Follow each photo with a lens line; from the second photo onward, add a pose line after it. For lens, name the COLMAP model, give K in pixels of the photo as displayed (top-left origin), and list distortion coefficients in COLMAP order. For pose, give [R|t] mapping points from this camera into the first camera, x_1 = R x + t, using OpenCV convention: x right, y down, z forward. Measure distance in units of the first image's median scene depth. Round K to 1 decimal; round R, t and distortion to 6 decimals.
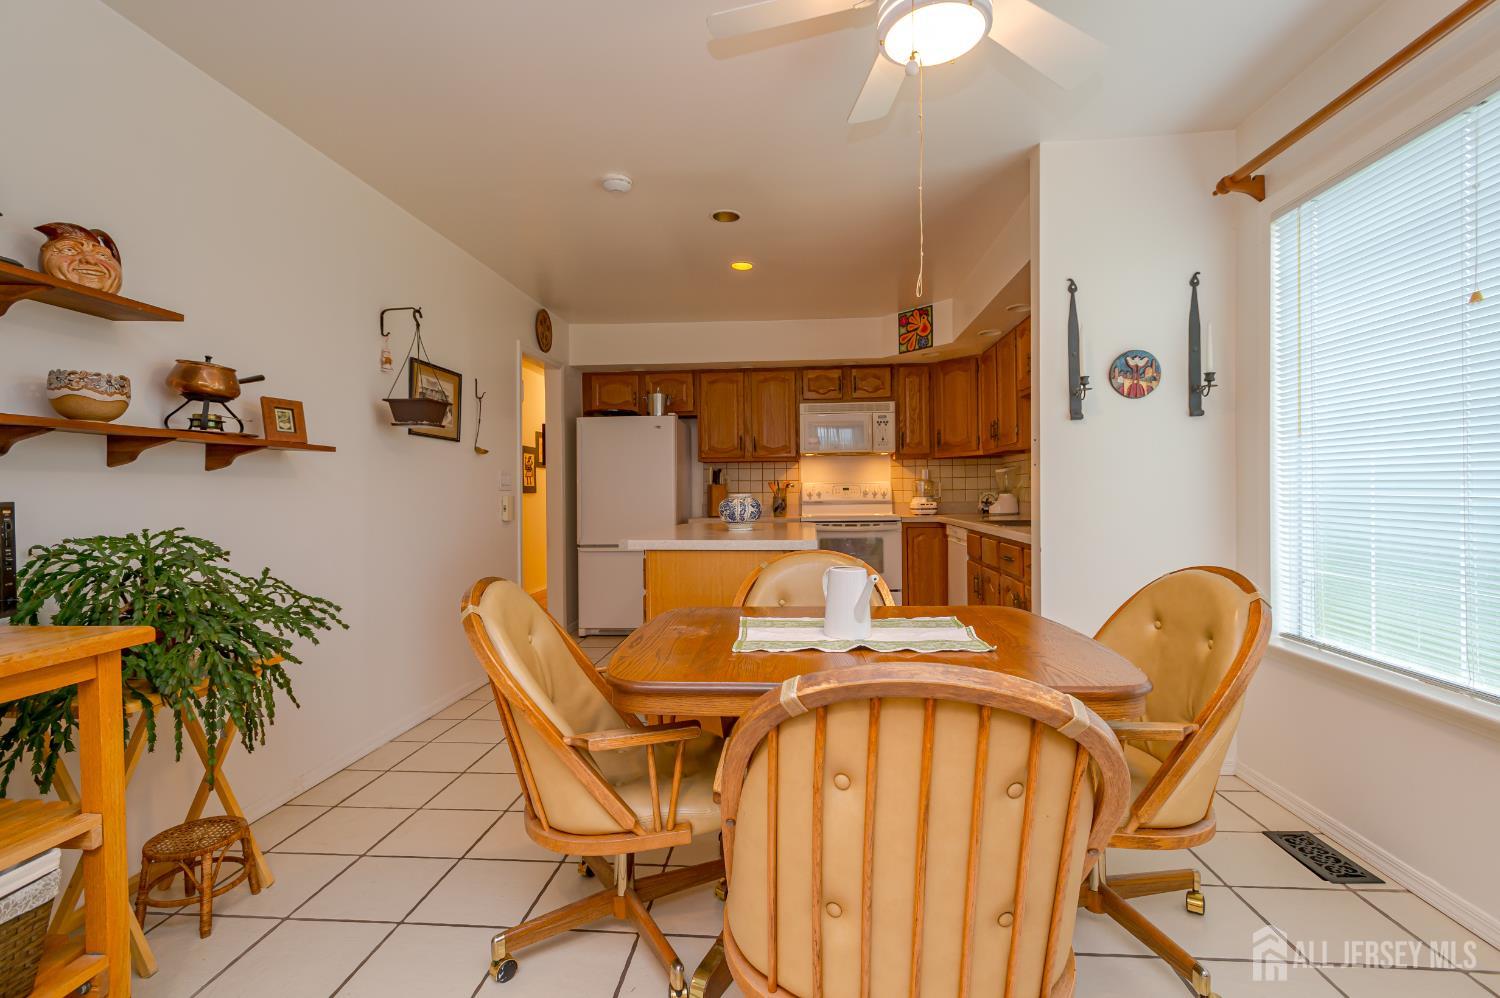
lens RADIAL K [[692.7, 0, 745.1], [0, 692.7, 494.1], [0, 0, 1]] dist [0.016778, -0.008024]
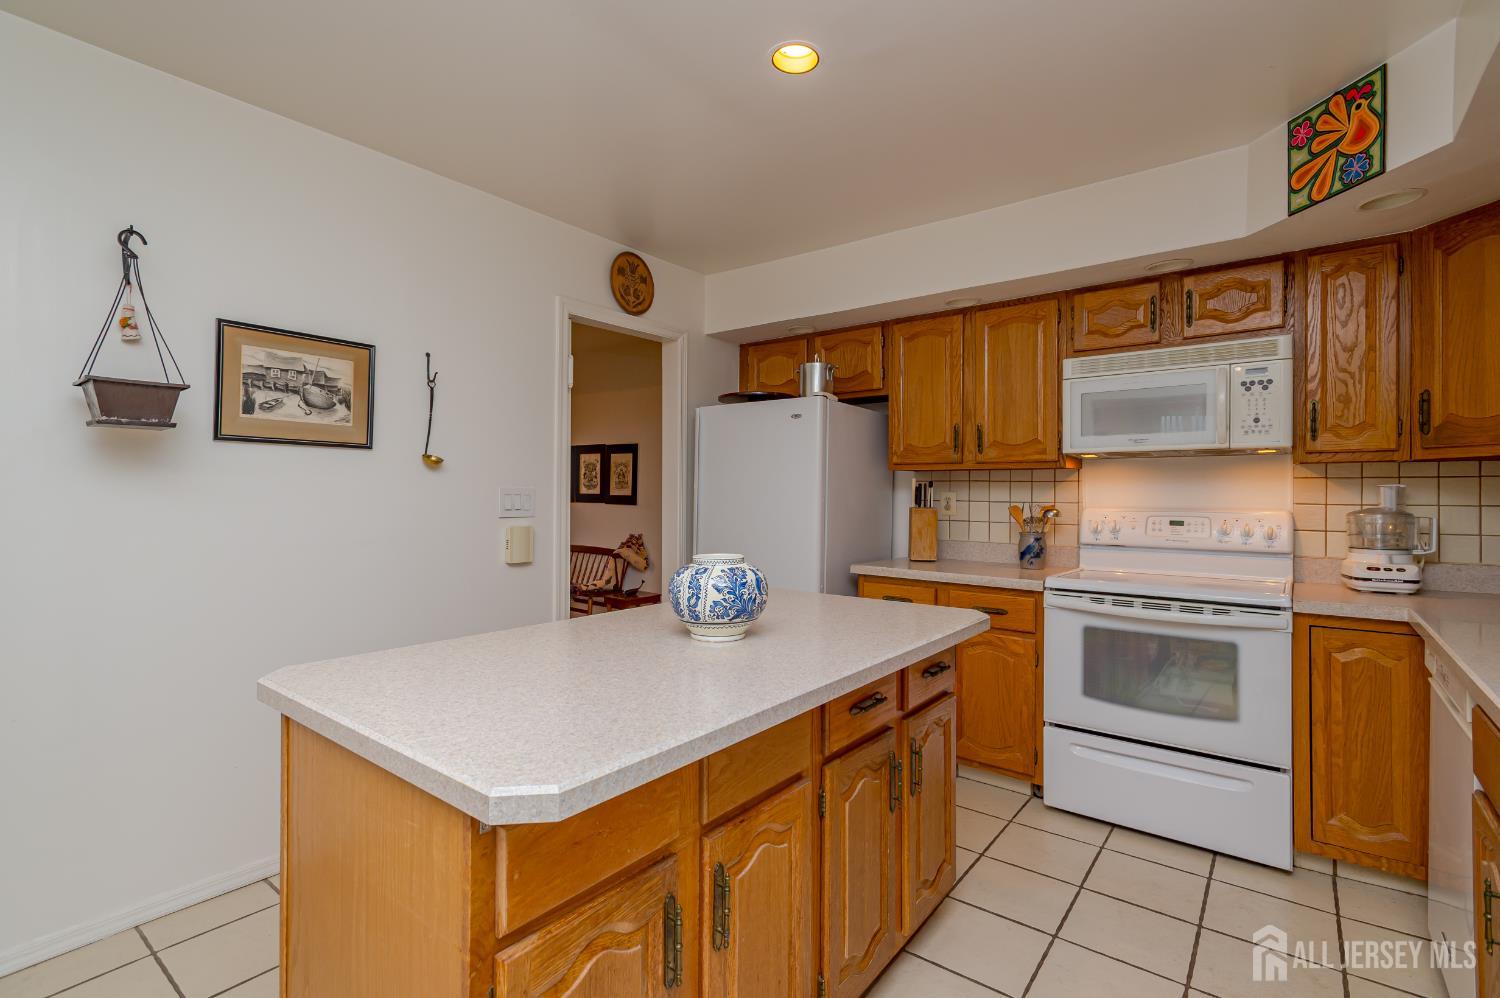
lens RADIAL K [[692.7, 0, 745.1], [0, 692.7, 494.1], [0, 0, 1]] dist [0.016778, -0.008024]
pose [[0.841860, 0.015390, -0.539476, 0.162652], [-0.014352, 0.999878, 0.006128, -0.028299], [0.539504, 0.002583, 0.841979, 0.429542]]
